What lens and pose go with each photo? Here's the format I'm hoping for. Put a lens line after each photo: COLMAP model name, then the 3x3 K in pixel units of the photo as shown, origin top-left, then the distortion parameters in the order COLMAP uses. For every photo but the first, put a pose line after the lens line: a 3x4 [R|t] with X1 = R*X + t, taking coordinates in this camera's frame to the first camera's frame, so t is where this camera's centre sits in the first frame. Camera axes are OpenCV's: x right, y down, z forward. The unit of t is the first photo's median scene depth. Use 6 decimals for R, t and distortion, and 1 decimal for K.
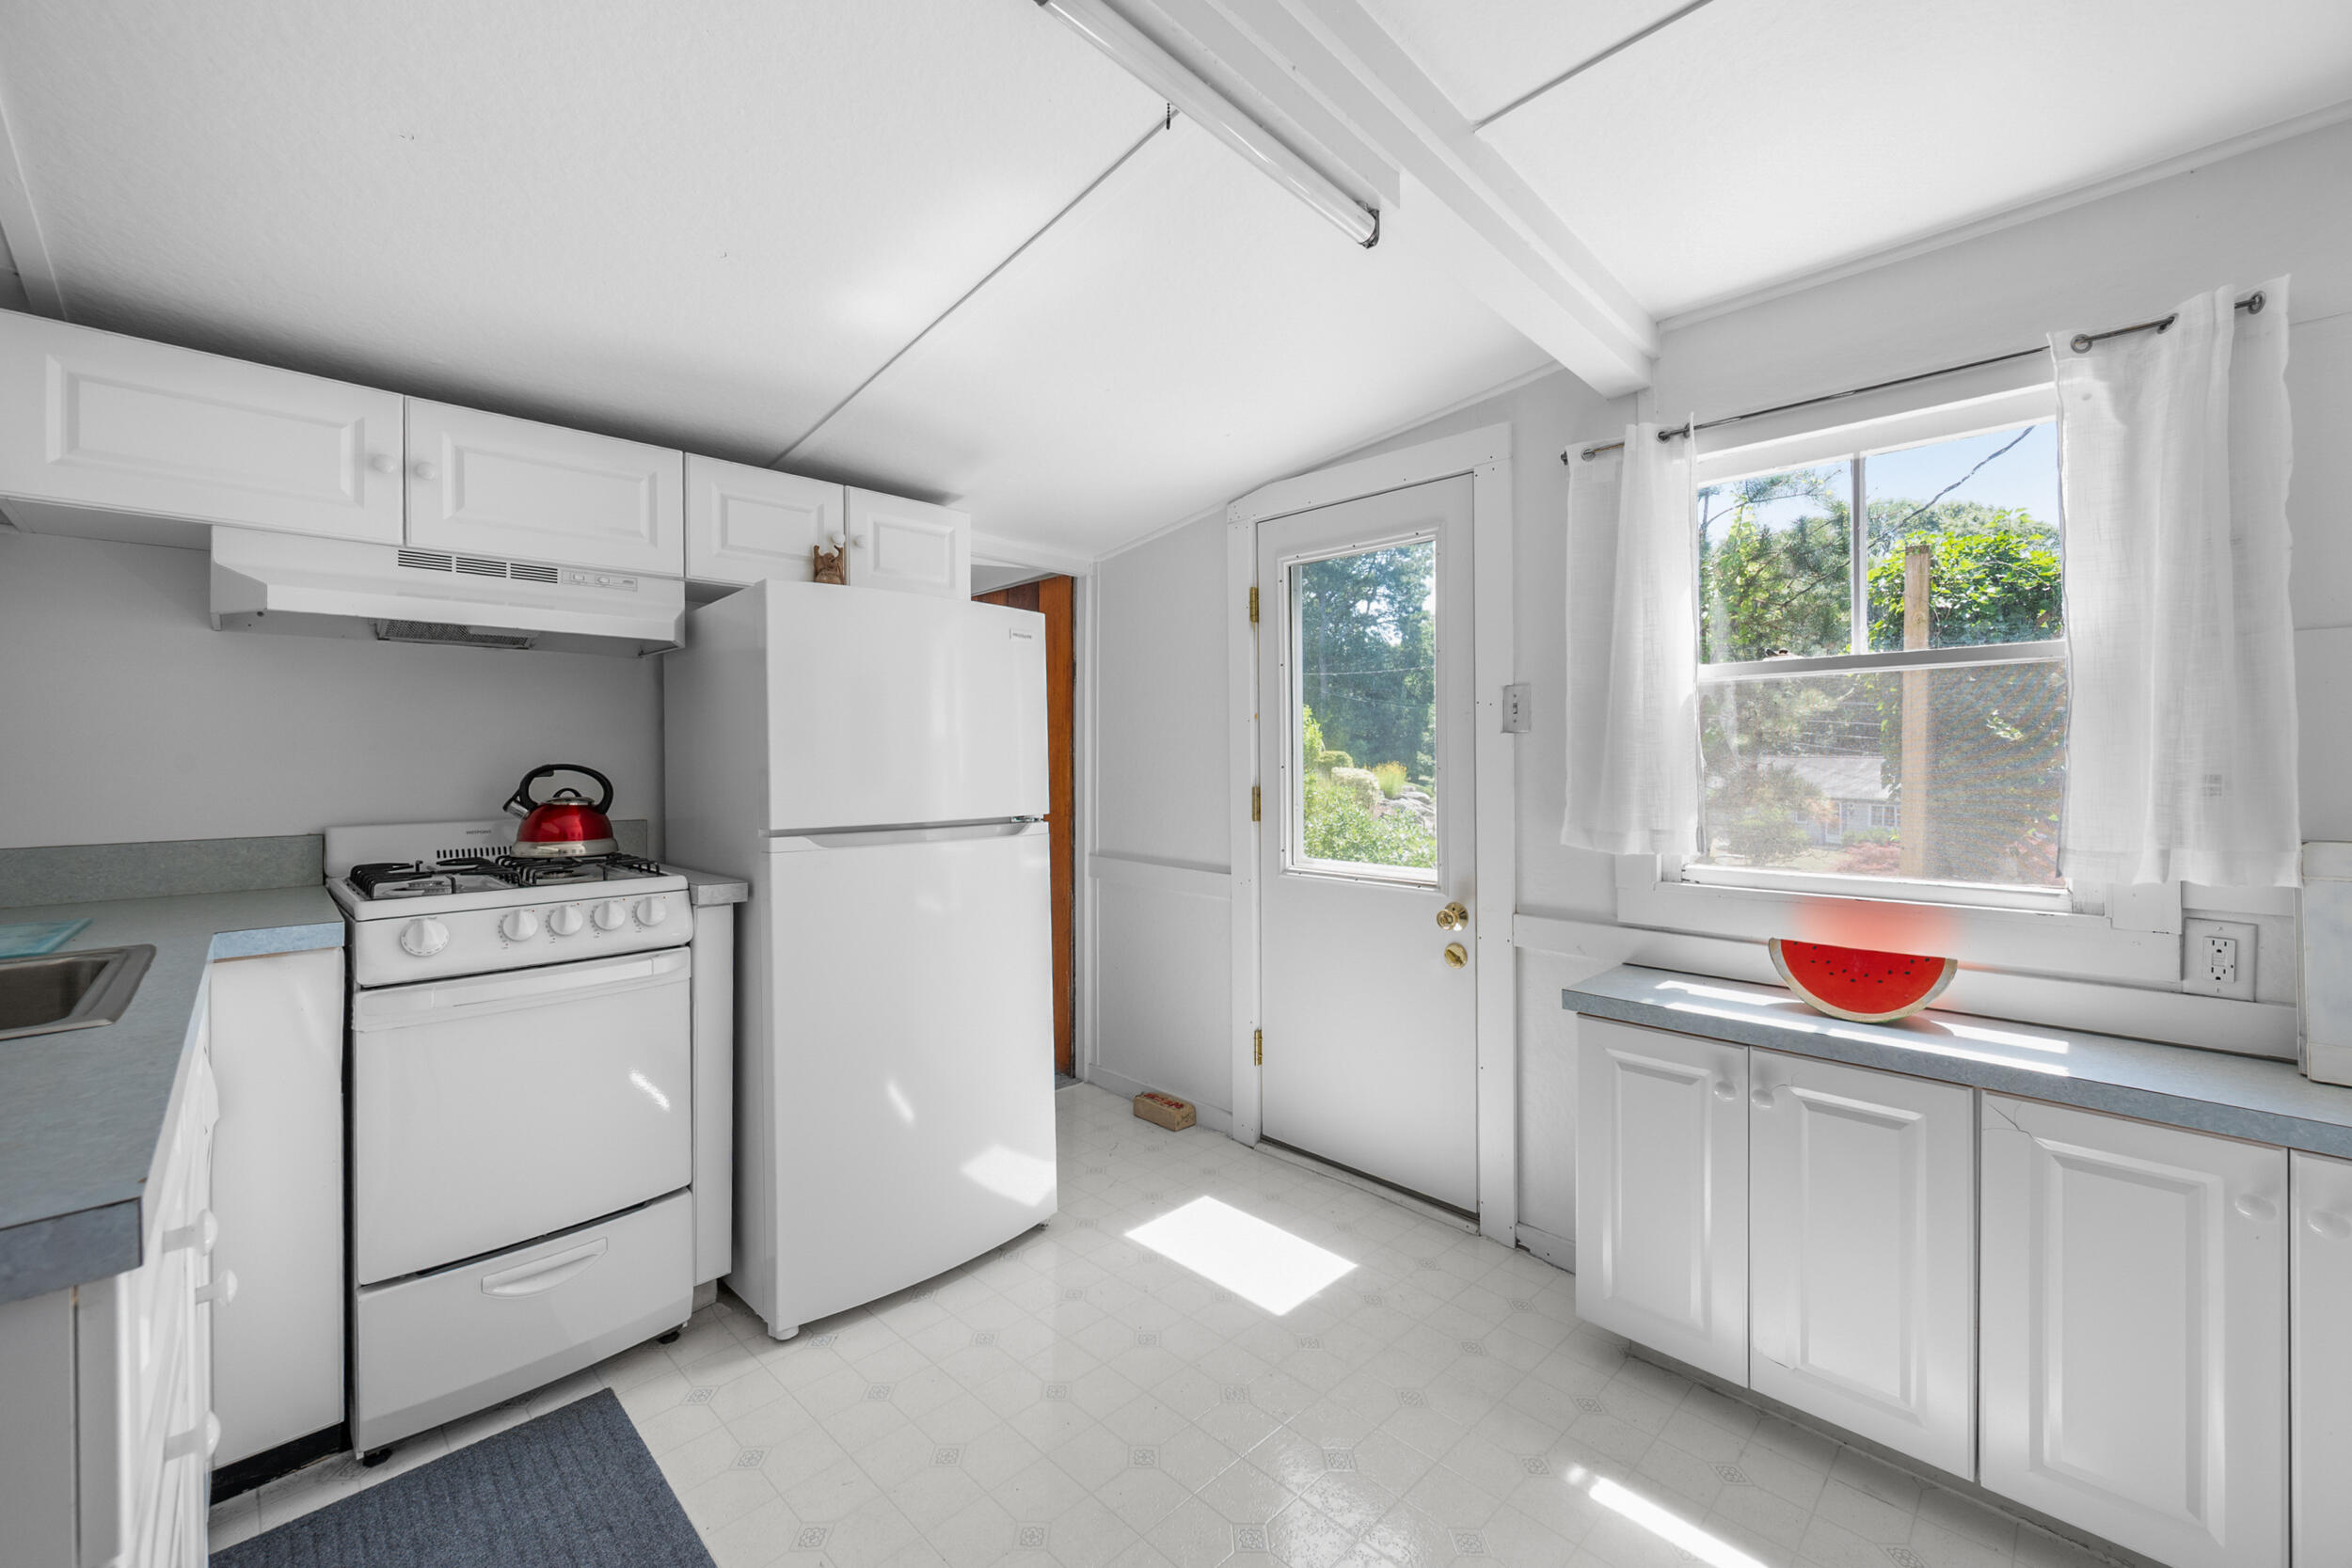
lens RADIAL K [[973.3, 0, 1181.1], [0, 973.3, 766.1], [0, 0, 1]] dist [0.000222, 0.000066]
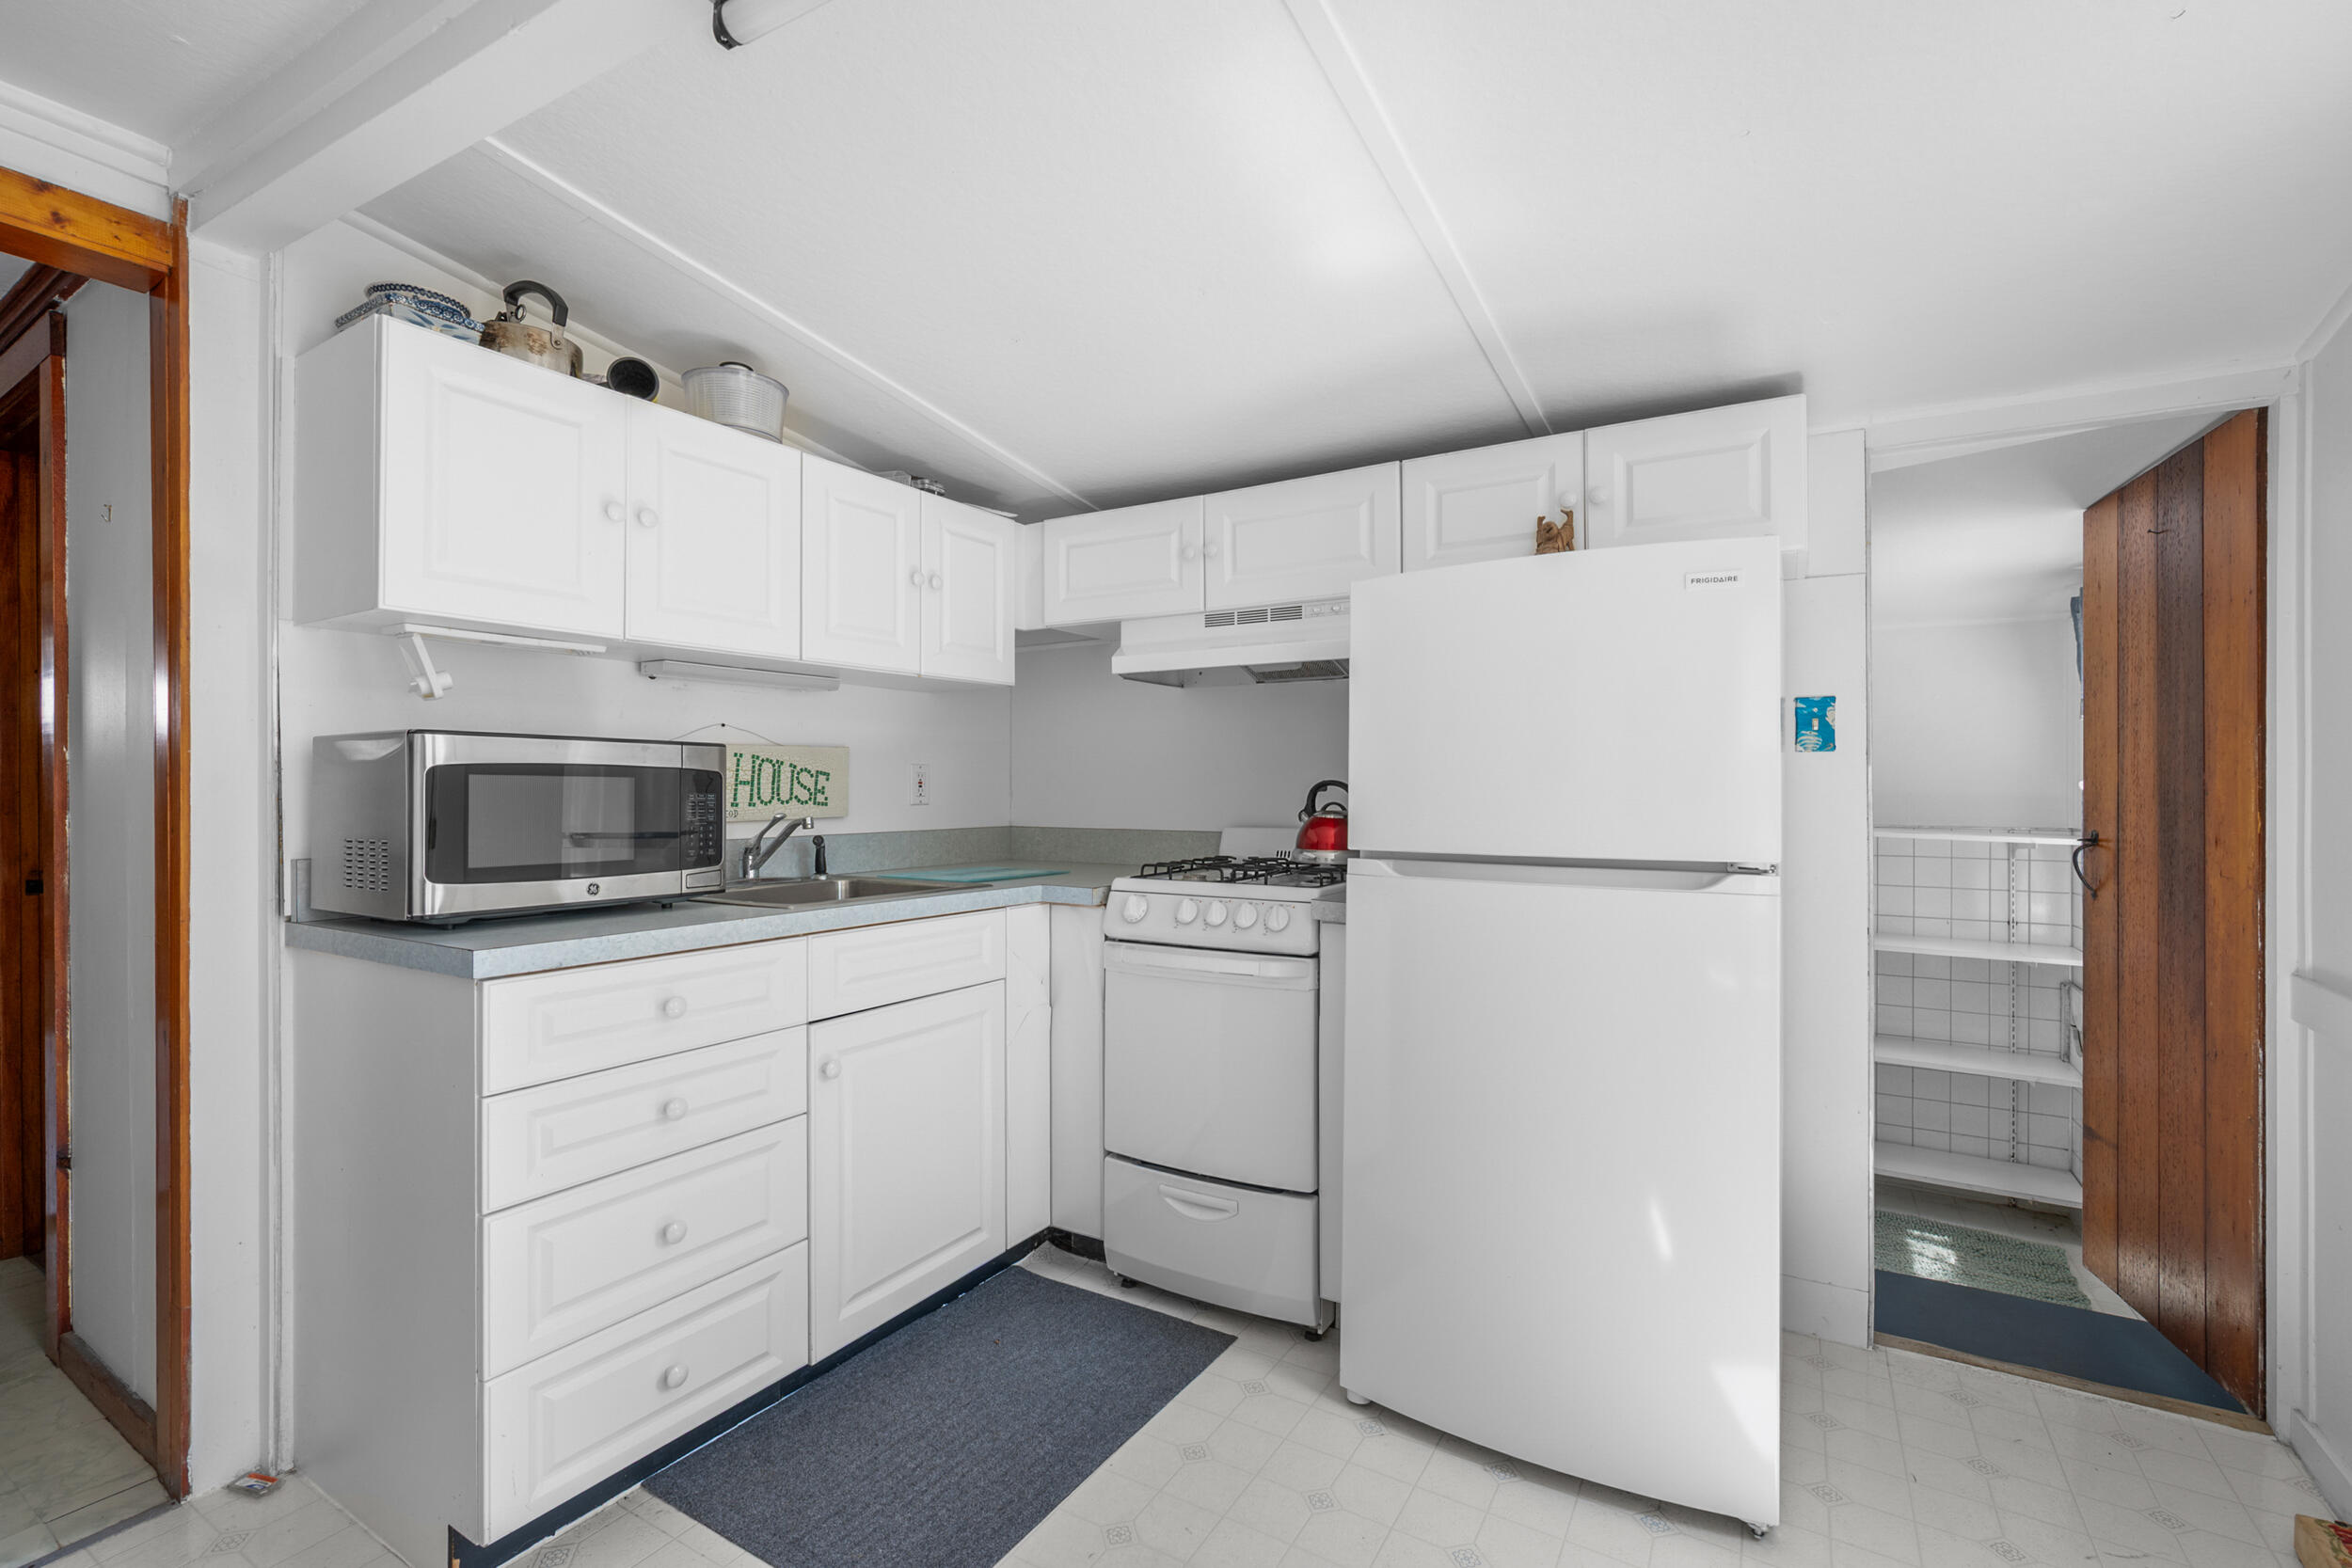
lens RADIAL K [[1110.1, 0, 1176.0], [0, 1110.1, 784.0], [0, 0, 1]] dist [0.039169, 0.000091]
pose [[0.196619, 0.007955, -0.980448, 0.583813], [-0.004702, 0.999963, 0.007170, -0.005528], [0.980469, 0.003200, 0.196649, 0.601929]]
